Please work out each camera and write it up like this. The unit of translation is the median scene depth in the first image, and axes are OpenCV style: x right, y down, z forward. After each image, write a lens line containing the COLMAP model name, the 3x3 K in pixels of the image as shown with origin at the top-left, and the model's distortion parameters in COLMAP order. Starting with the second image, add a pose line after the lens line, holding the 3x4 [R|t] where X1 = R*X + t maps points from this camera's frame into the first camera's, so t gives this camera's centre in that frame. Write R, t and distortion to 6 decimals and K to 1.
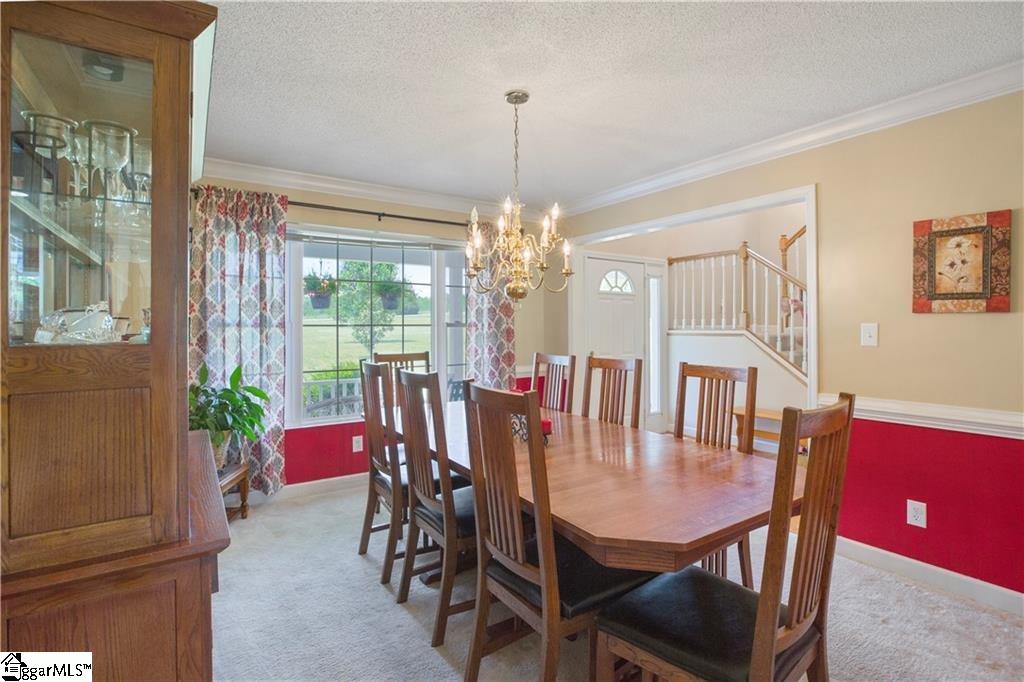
lens RADIAL K [[491.1, 0, 509.8], [0, 491.1, 333.1], [0, 0, 1]] dist [-0.013855, 0.000114]
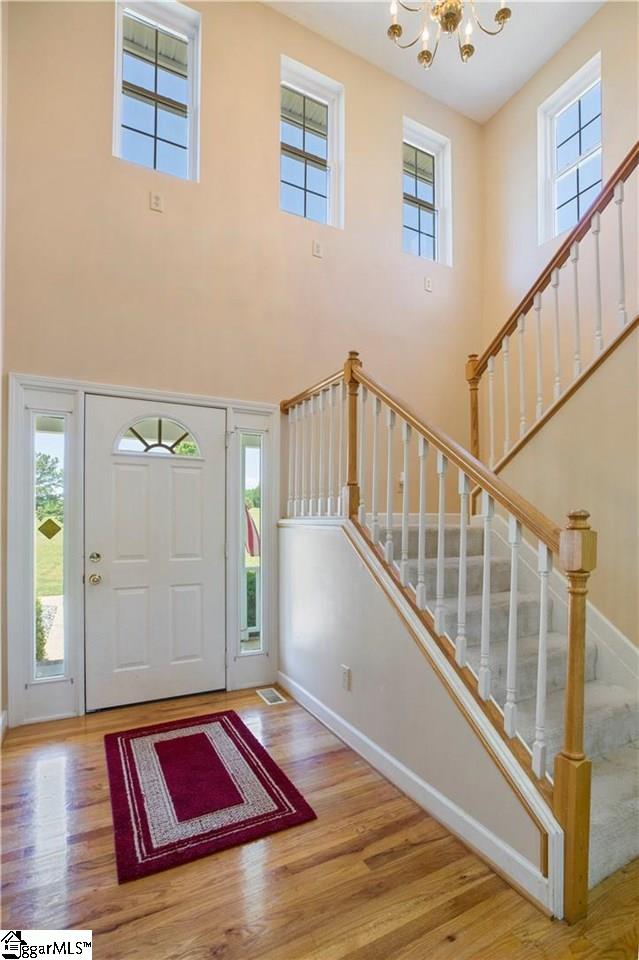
lens RADIAL K [[460.5, 0, 318.9], [0, 460.5, 529.2], [0, 0, 1]] dist [-0.013855, 0.000114]
pose [[0.993620, 0.003805, -0.112718, 0.450062], [-0.003352, 0.999986, 0.004206, 0.003685], [0.112733, -0.003802, 0.993618, 0.446163]]
